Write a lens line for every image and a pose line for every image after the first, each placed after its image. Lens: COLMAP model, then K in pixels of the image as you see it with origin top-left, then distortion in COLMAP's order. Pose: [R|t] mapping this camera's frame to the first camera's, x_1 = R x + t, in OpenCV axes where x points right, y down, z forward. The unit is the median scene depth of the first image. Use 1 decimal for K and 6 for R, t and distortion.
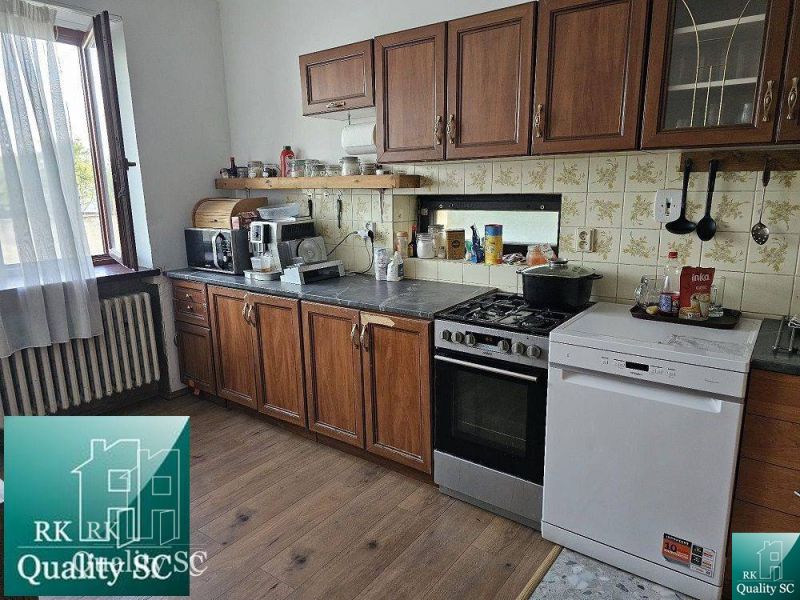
lens RADIAL K [[537.6, 0, 383.0], [0, 537.6, 301.1], [0, 0, 1]] dist [-0.003932, -0.003559]
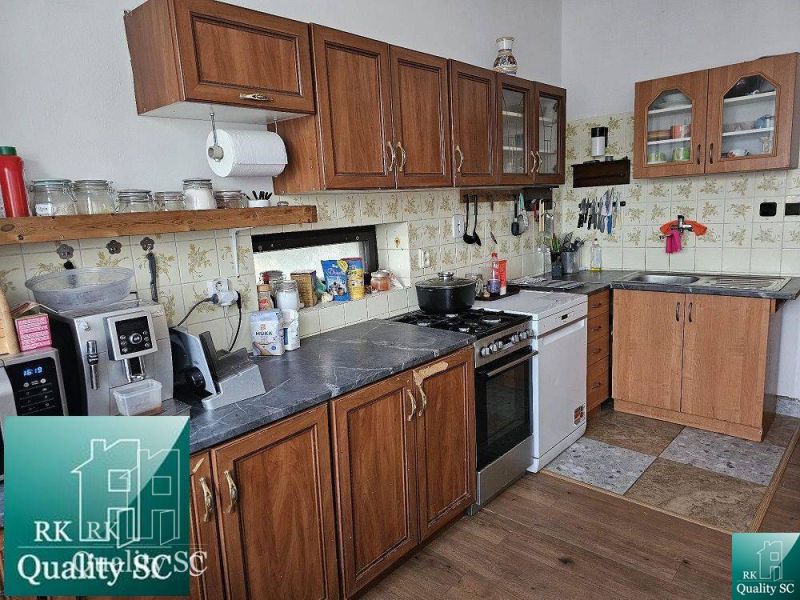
lens RADIAL K [[537.6, 0, 383.0], [0, 537.6, 301.1], [0, 0, 1]] dist [-0.003932, -0.003559]
pose [[0.089021, -0.157180, 0.983550, -0.851240], [0.263799, 0.955928, 0.128889, -0.203182], [-0.960461, 0.247985, 0.126562, 0.961969]]
